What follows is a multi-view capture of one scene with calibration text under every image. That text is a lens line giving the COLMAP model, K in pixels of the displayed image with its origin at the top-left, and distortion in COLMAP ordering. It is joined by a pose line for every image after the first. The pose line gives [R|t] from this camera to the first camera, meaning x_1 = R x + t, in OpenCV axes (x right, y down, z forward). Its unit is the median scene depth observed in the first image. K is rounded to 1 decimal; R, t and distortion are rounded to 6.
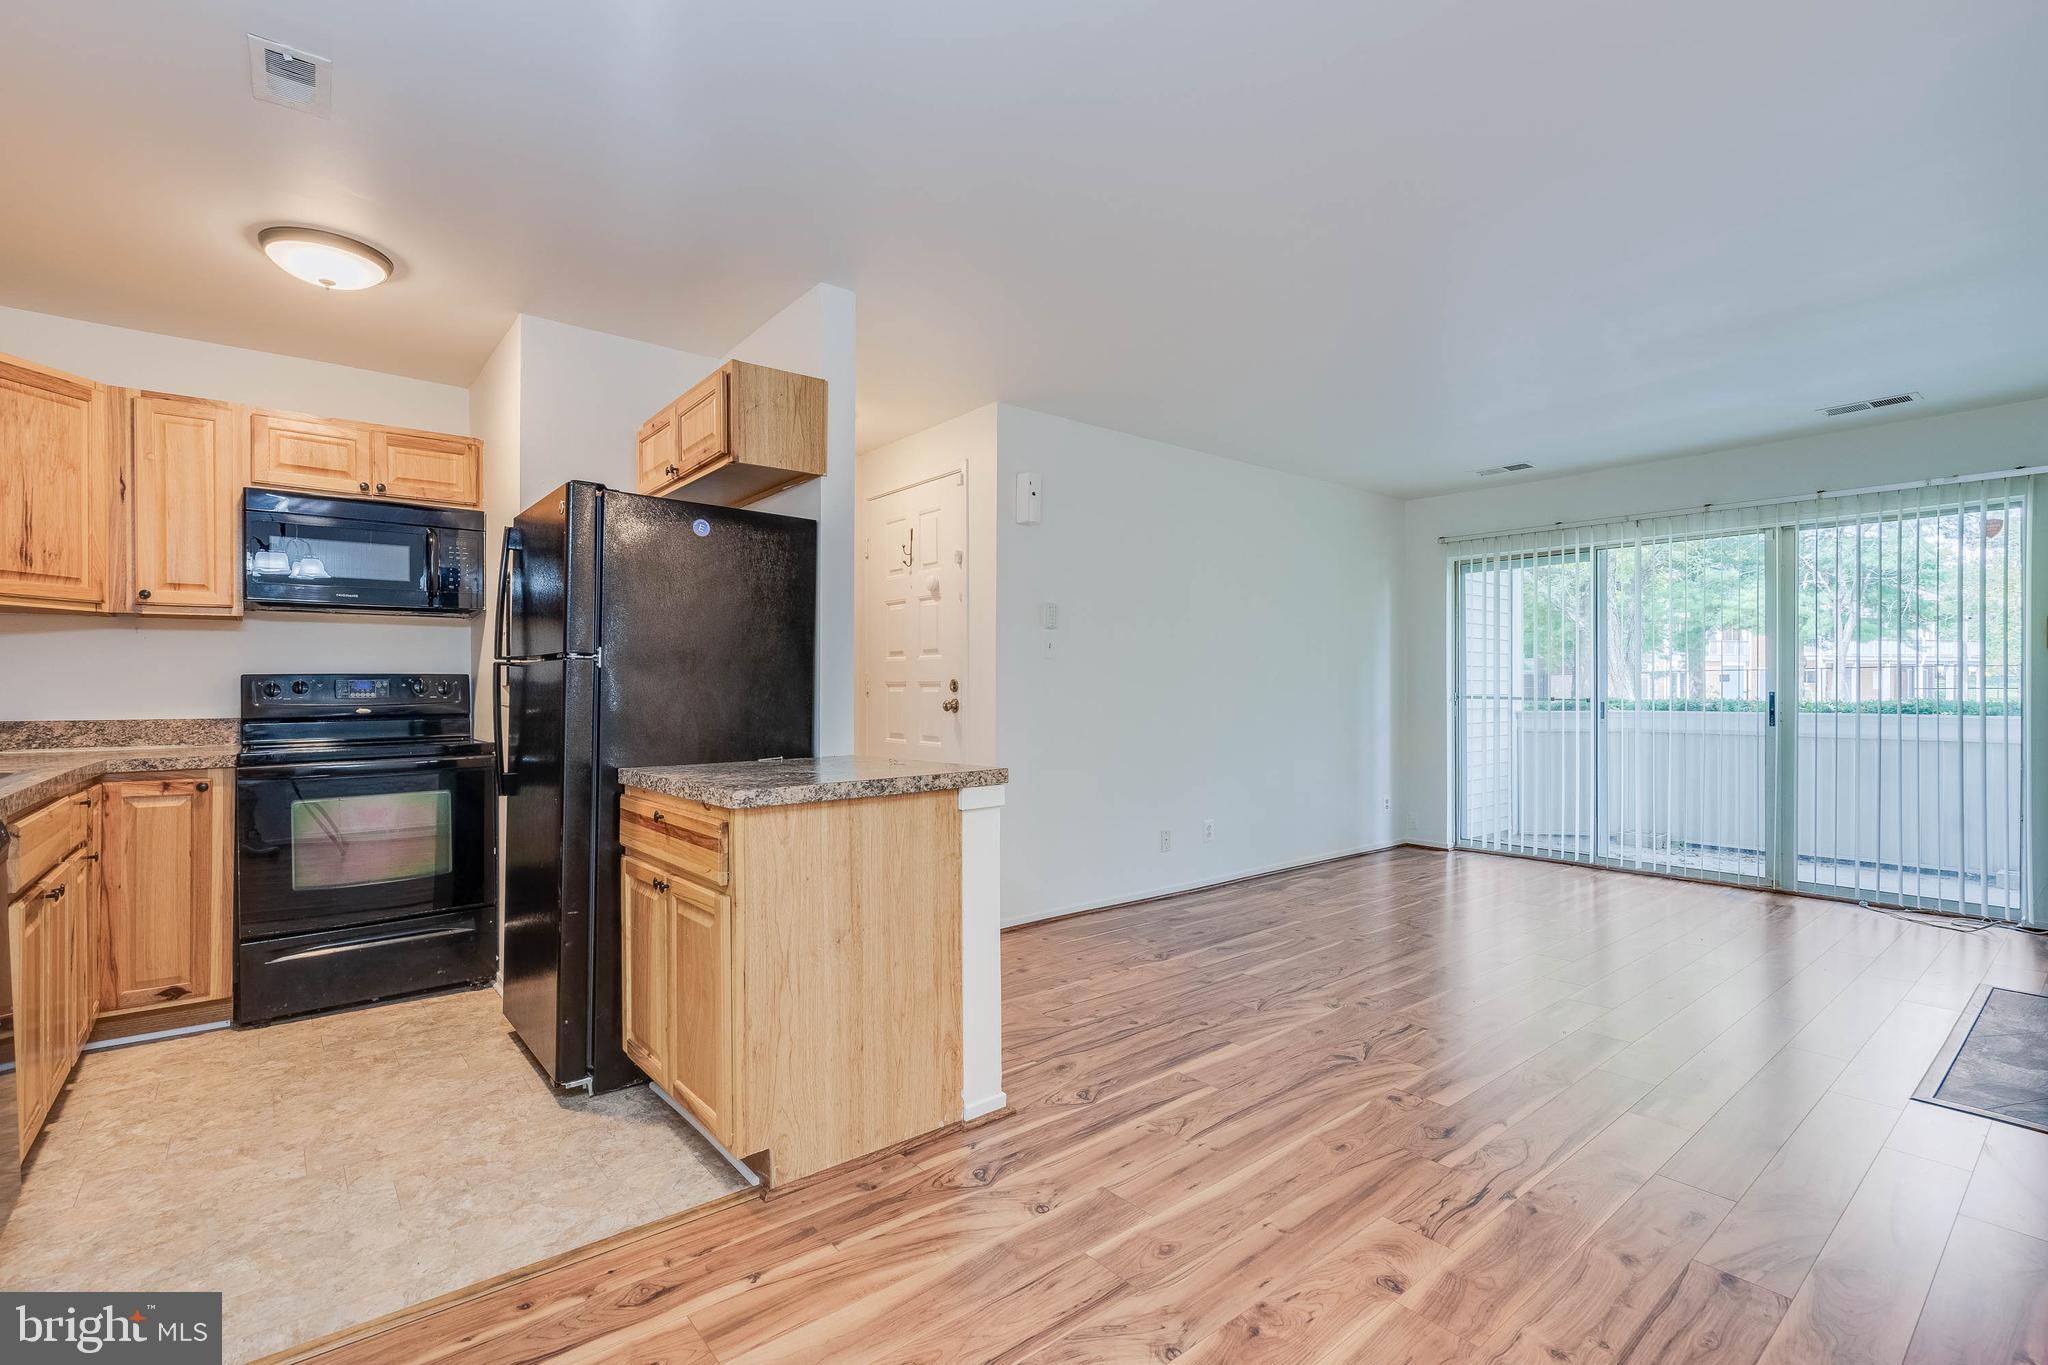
lens RADIAL K [[936.7, 0, 1025.4], [0, 936.7, 692.0], [0, 0, 1]] dist [-0.006178, 0.000388]
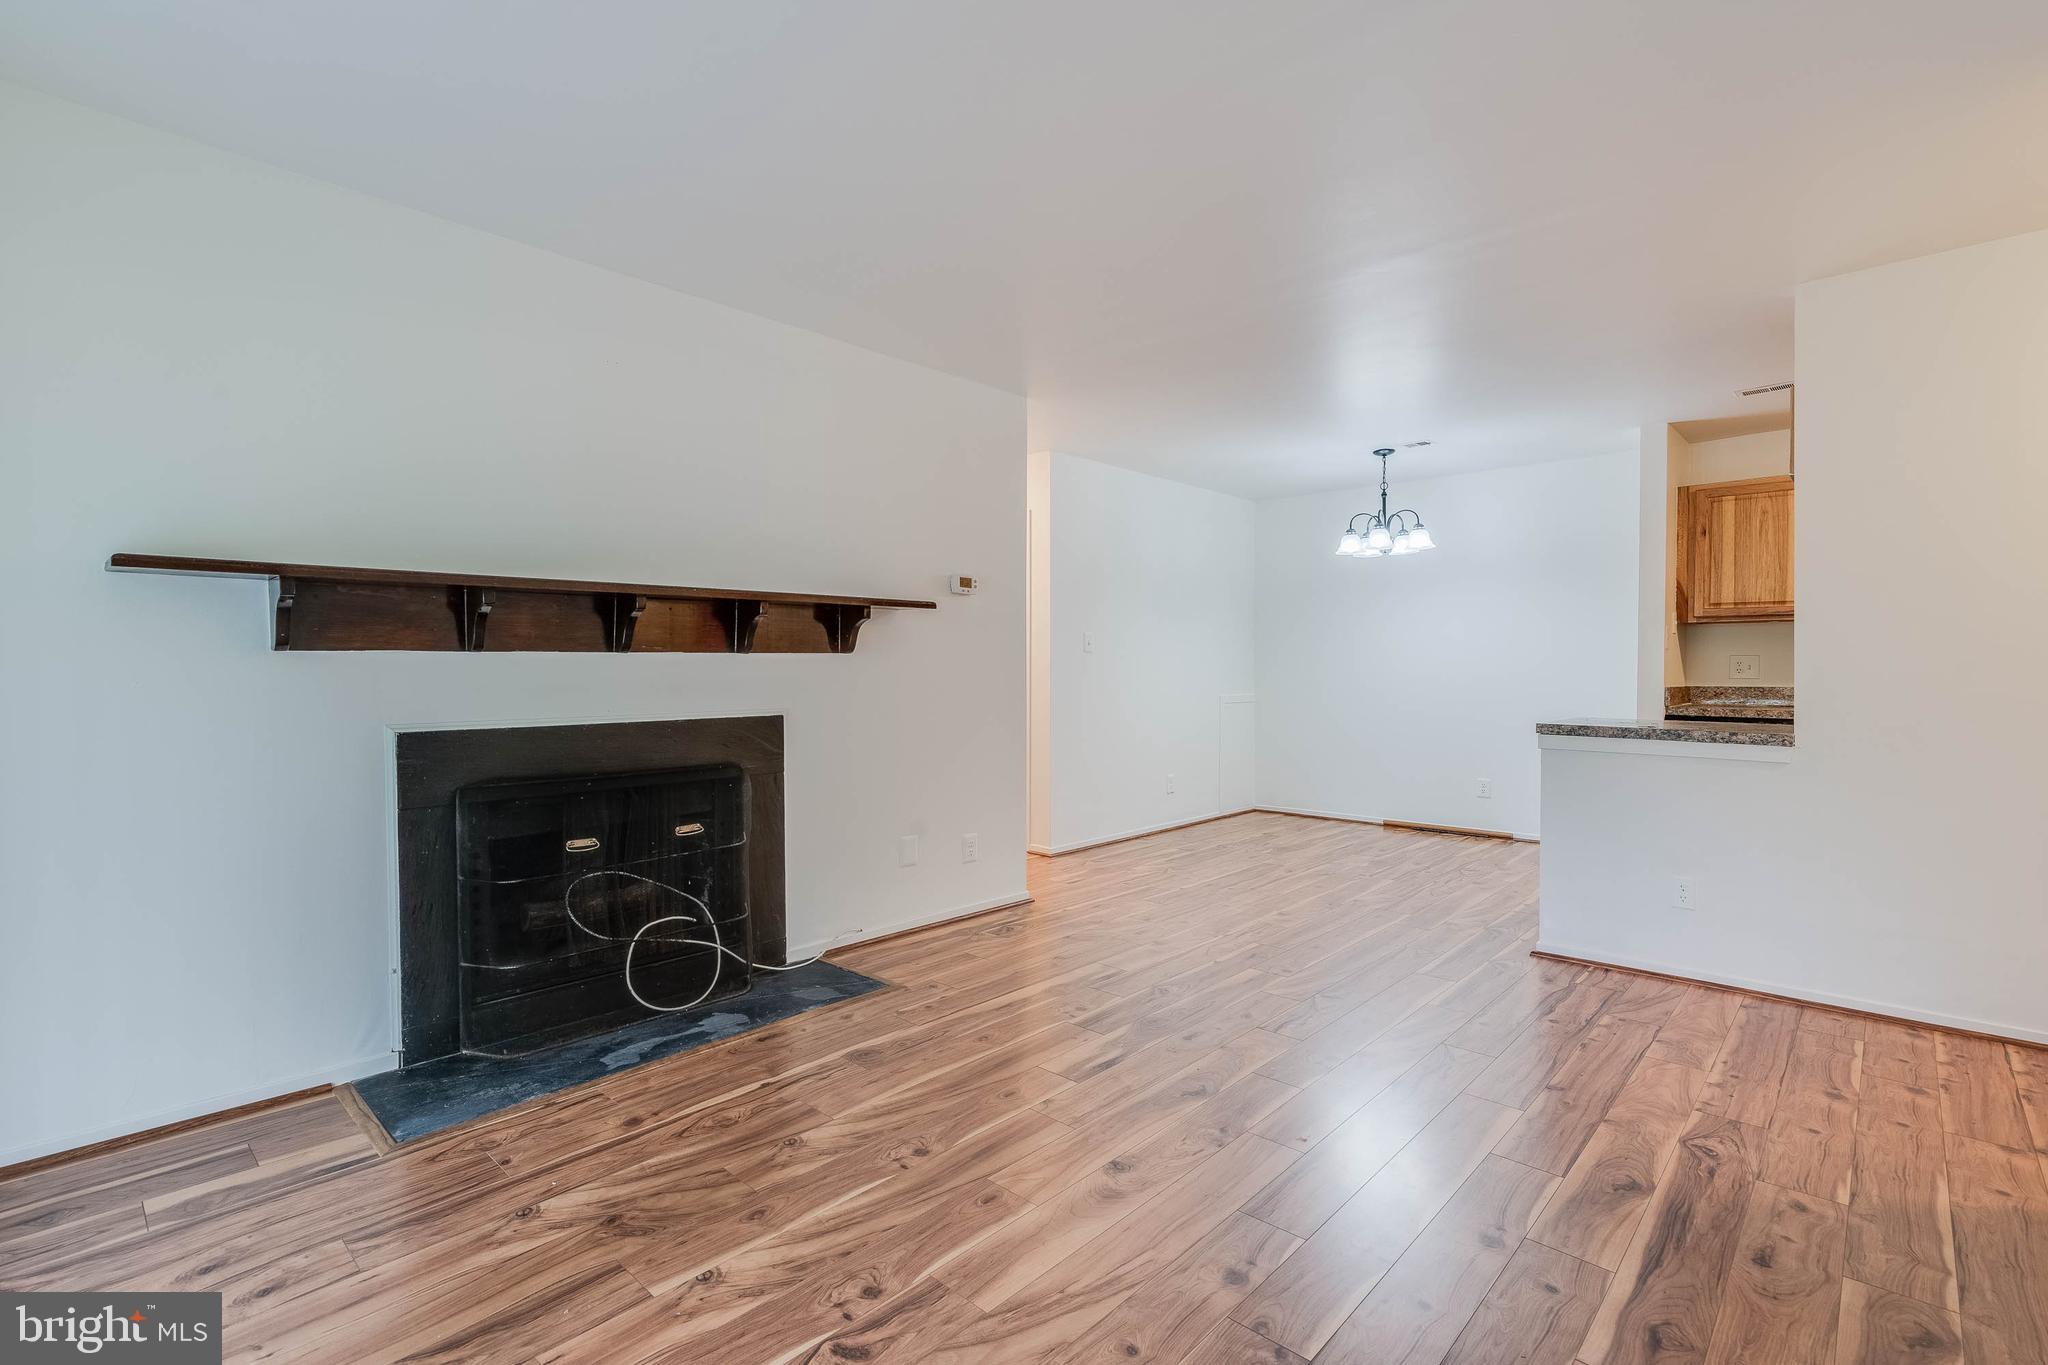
lens RADIAL K [[944.1, 0, 1017.3], [0, 944.1, 673.6], [0, 0, 1]] dist [-0.004825, 0.000148]
pose [[-0.992310, 0.005810, -0.123640, 0.747824], [0.004402, 0.999922, 0.011663, -0.015016], [0.123698, 0.011029, -0.992259, 1.814085]]
